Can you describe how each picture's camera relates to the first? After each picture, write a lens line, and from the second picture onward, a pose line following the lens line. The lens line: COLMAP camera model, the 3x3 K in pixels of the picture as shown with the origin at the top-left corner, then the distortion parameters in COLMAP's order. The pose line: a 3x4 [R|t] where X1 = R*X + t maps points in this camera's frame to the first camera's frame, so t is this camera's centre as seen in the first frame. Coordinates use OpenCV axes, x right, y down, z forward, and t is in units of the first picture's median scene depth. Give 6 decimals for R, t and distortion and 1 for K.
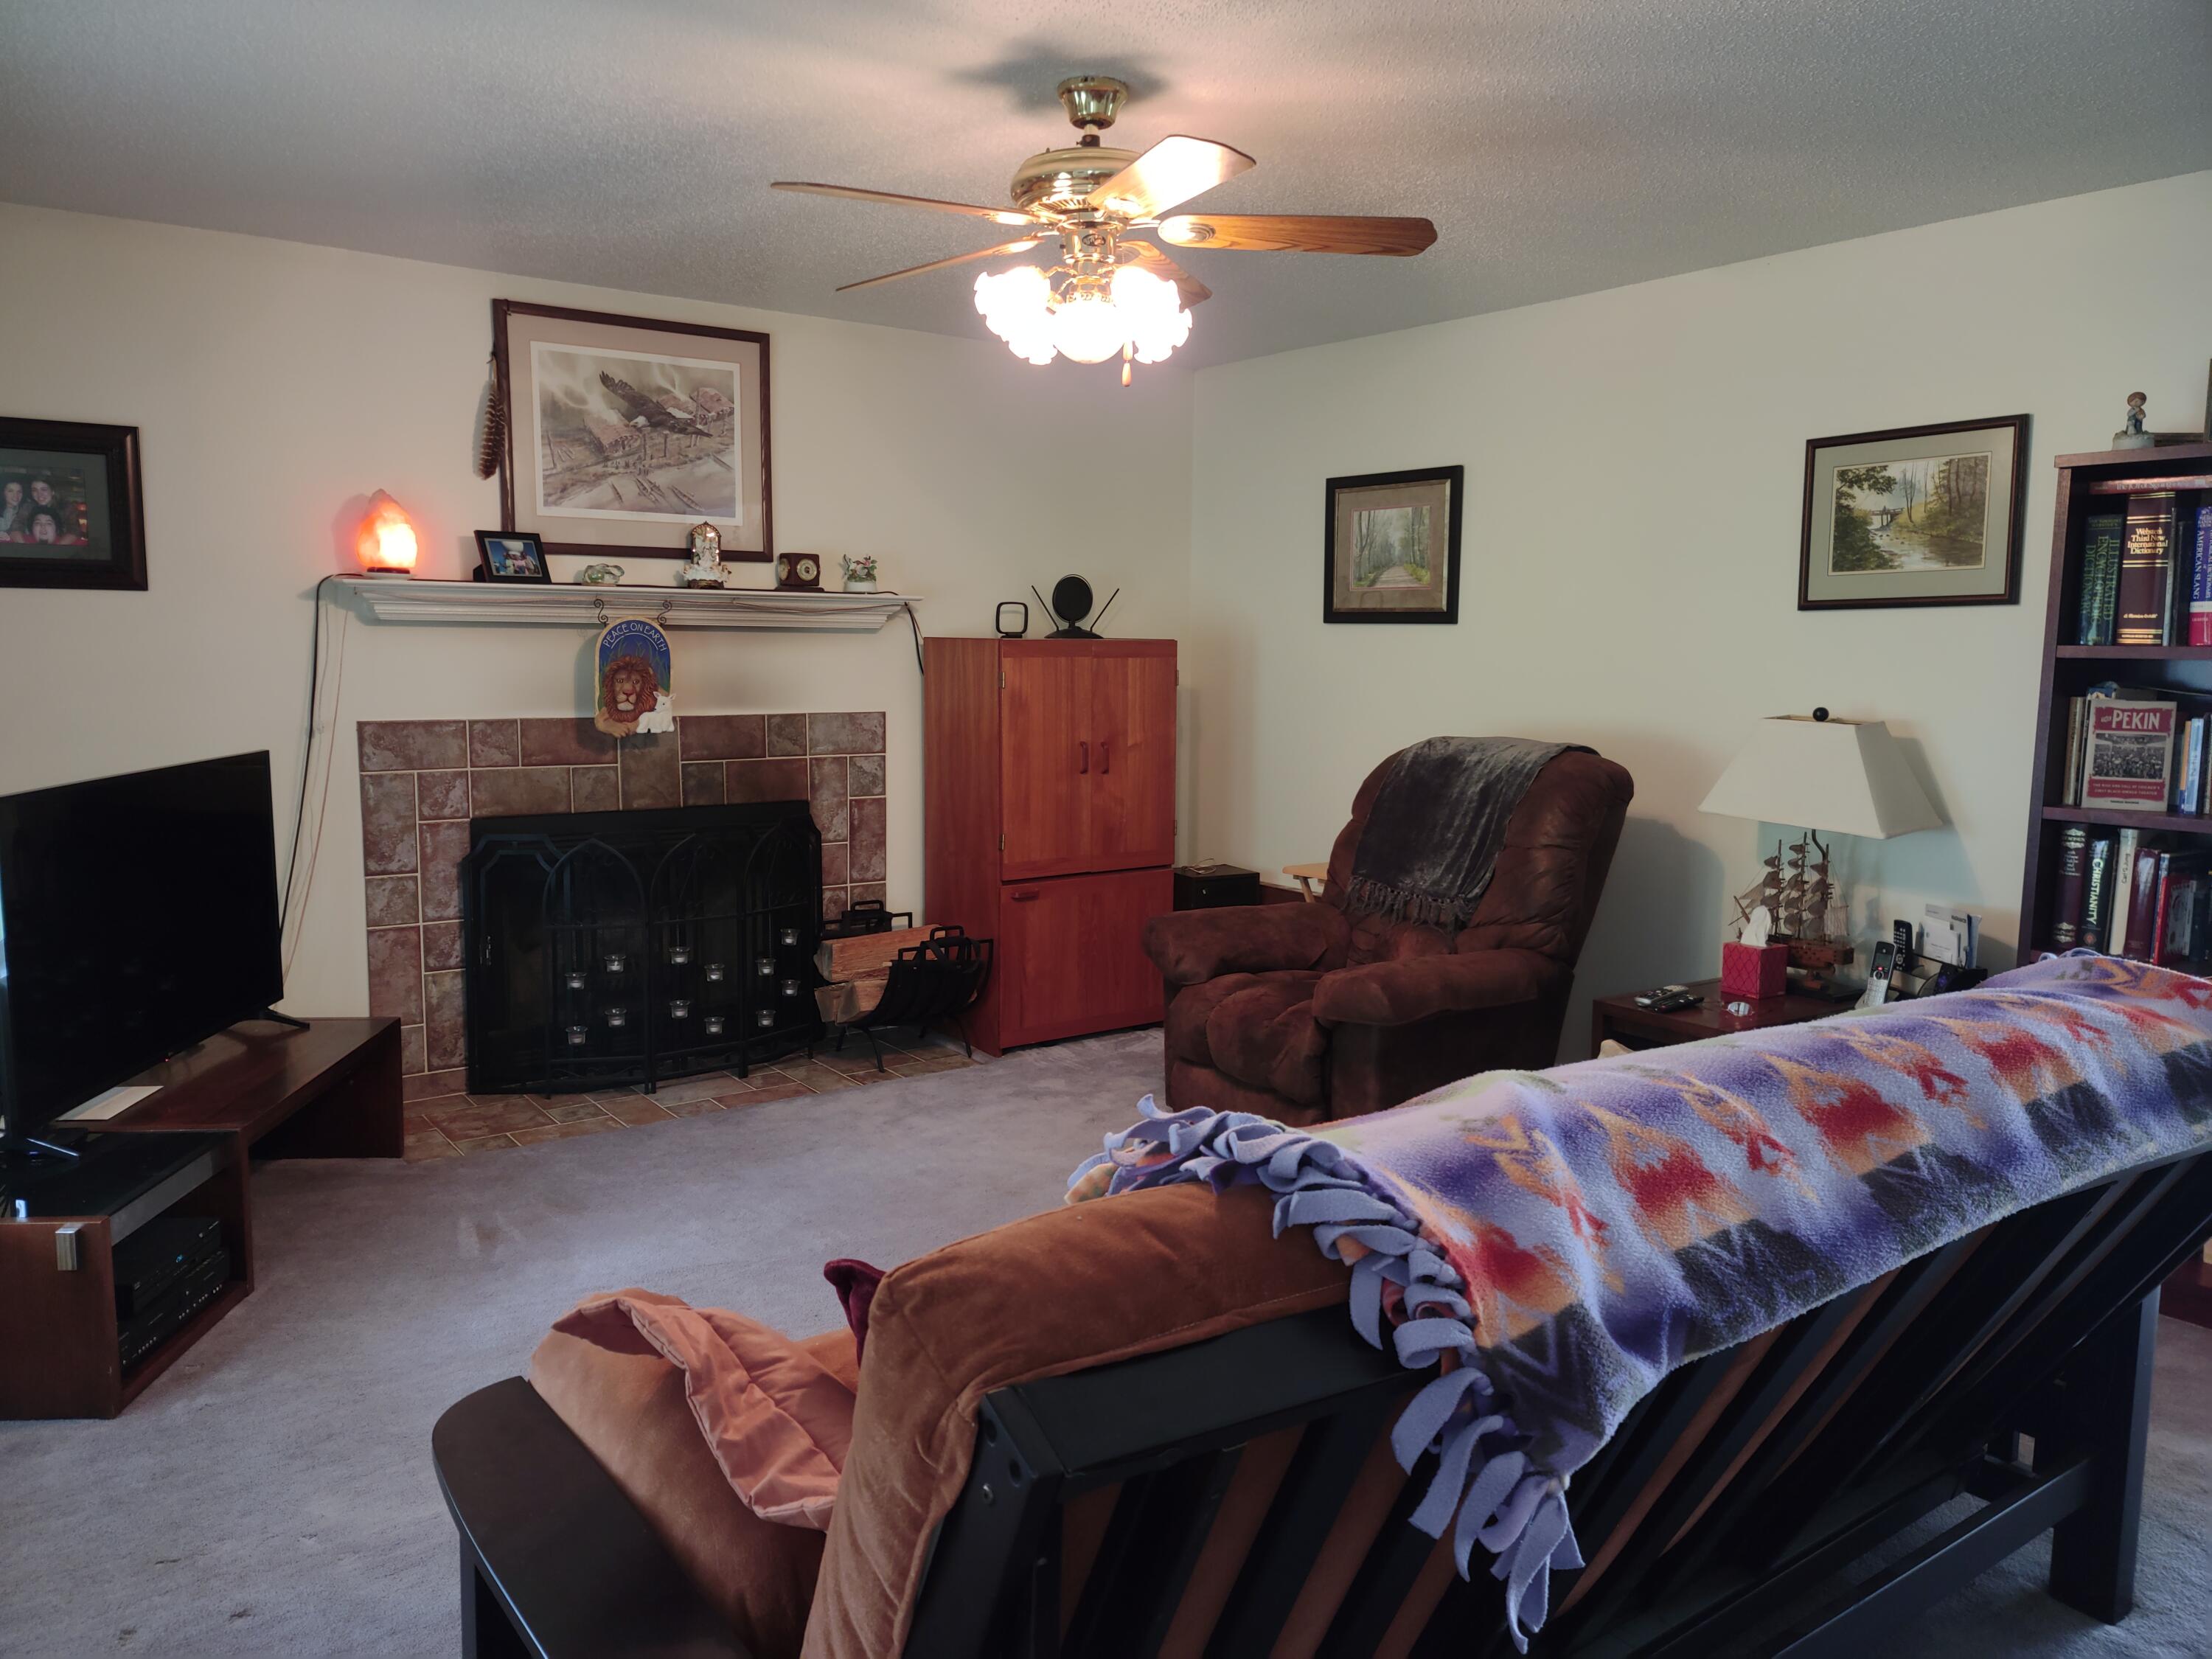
lens RADIAL K [[1557.5, 0, 1106.0], [0, 1557.5, 829.5], [0, 0, 1]] dist [0.004713, 0.000886]
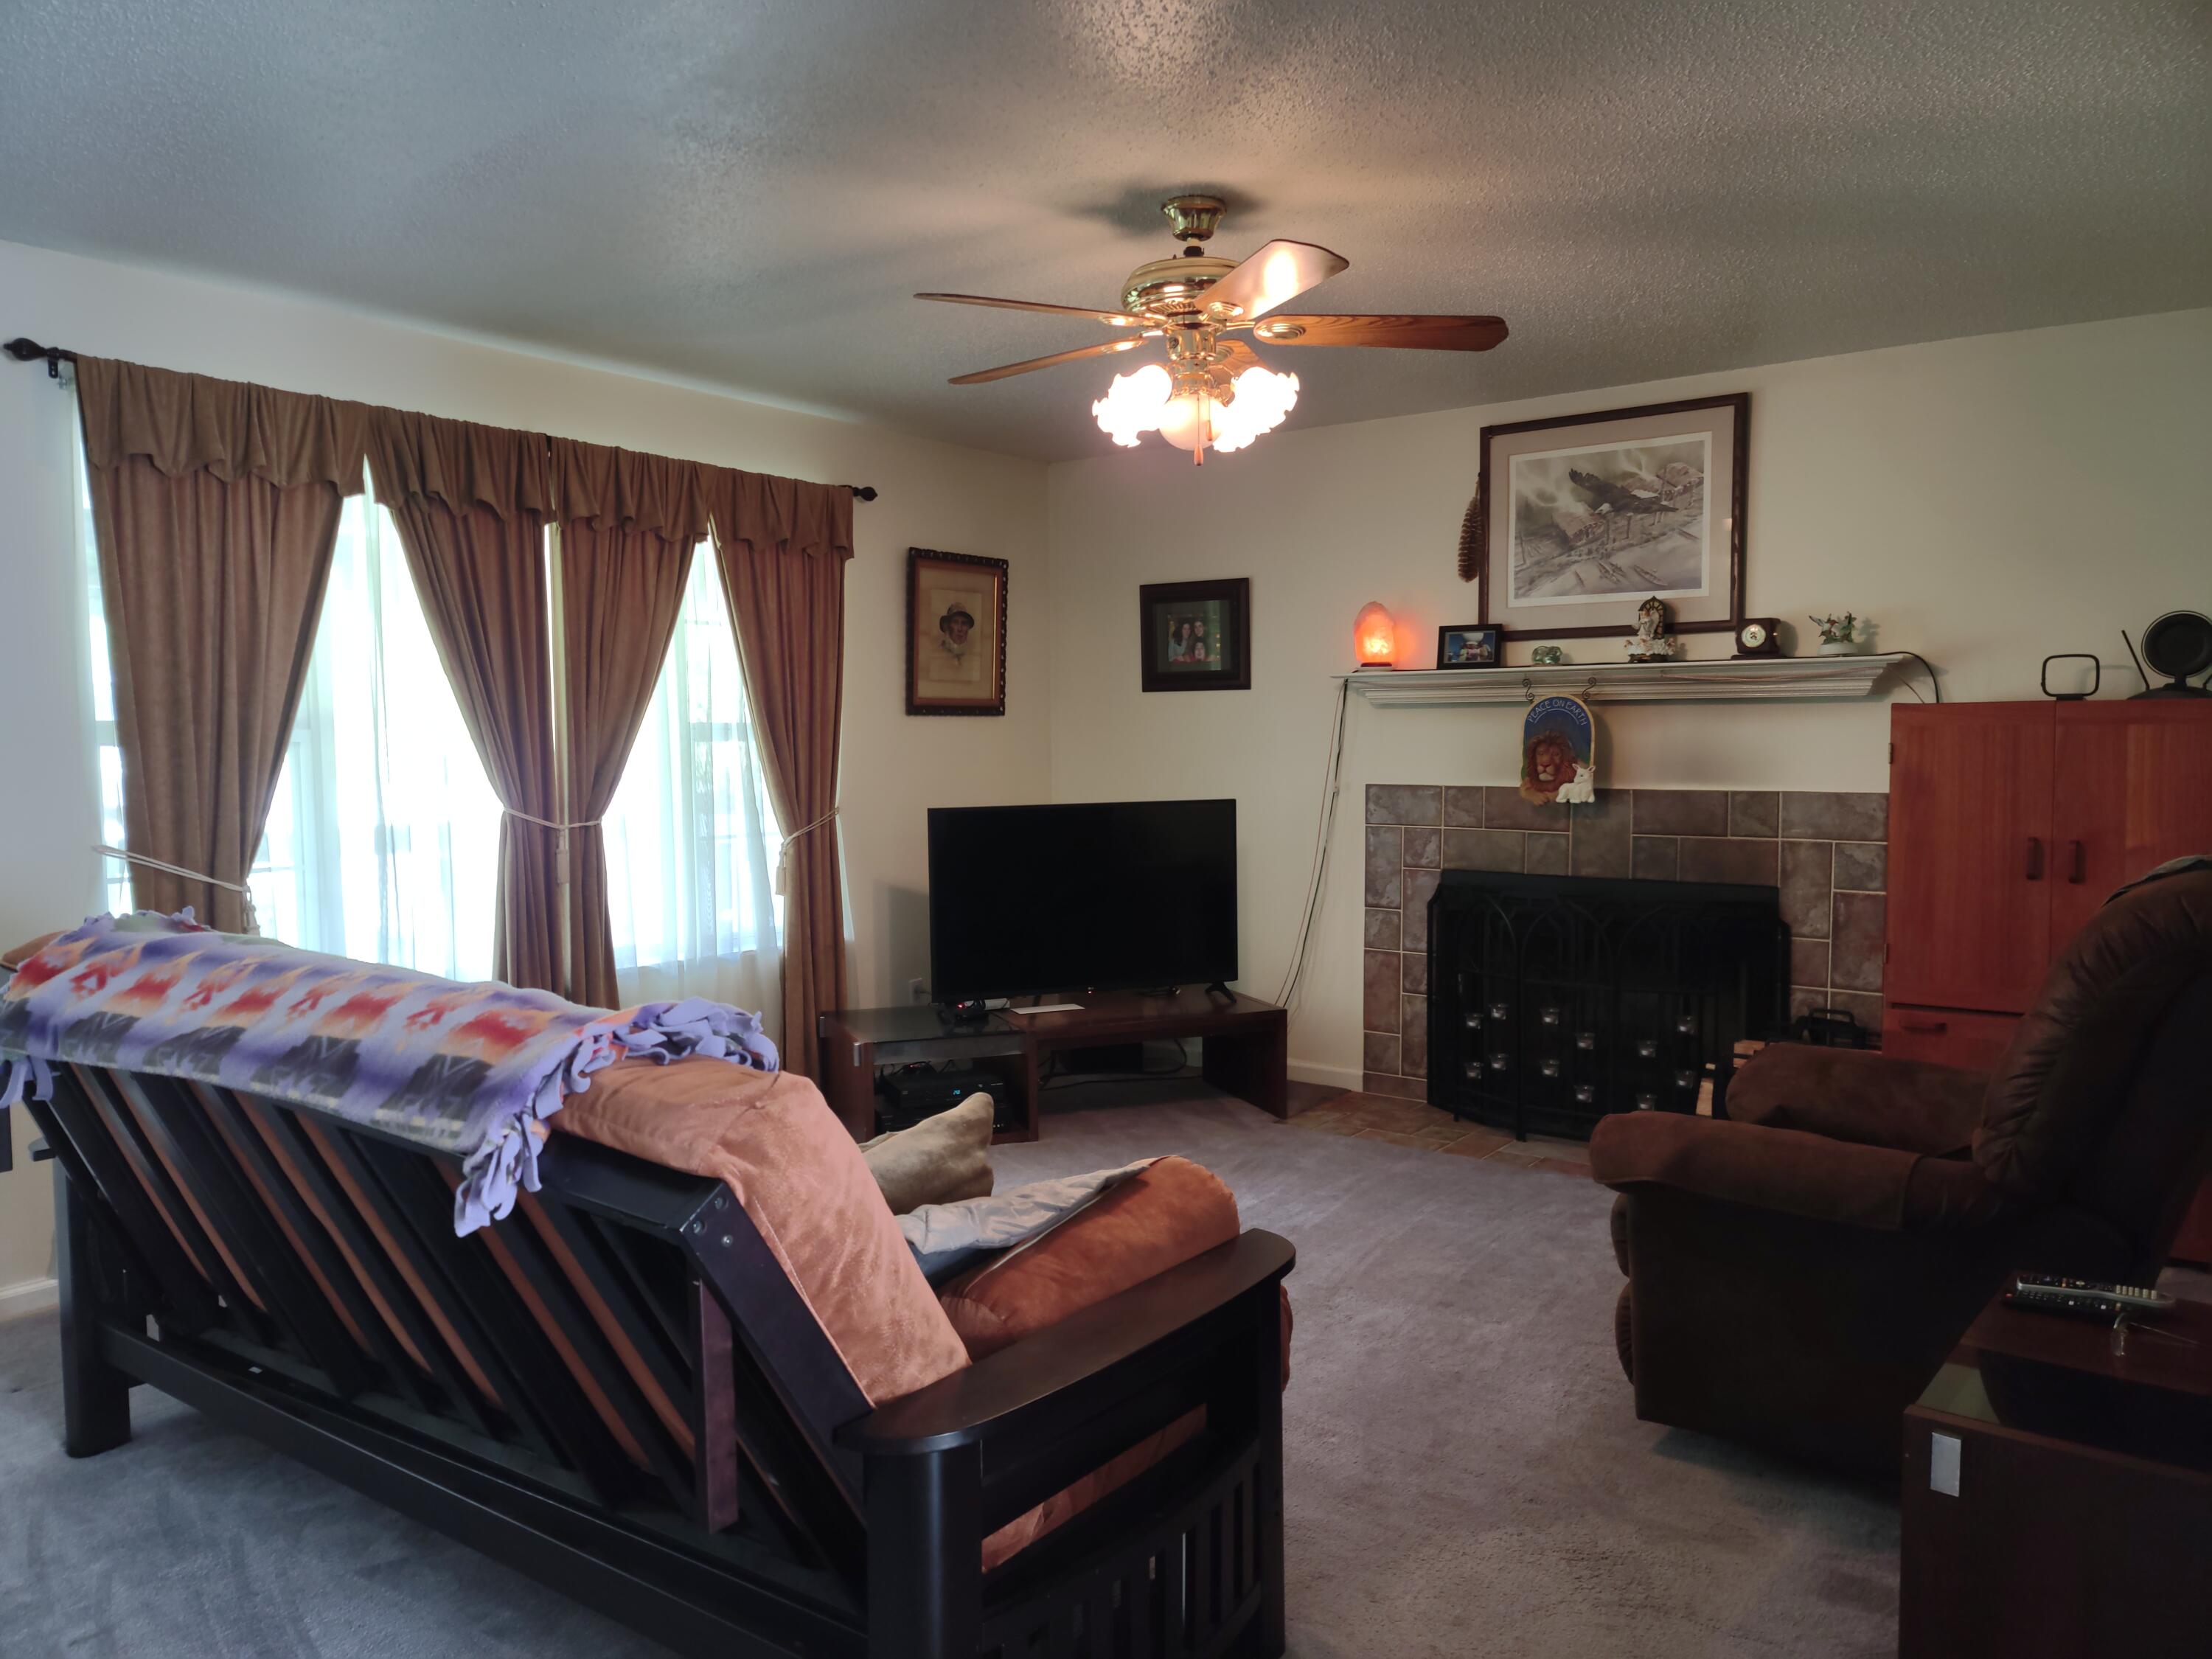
lens RADIAL K [[1588.2, 0, 1106.0], [0, 1588.2, 829.5], [0, 0, 1]] dist [0.005244, 0.000465]
pose [[0.292949, 0.044365, -0.955098, 0.646888], [-0.106690, 0.994201, 0.013458, -0.025430], [0.950157, 0.097957, 0.295984, 0.390391]]
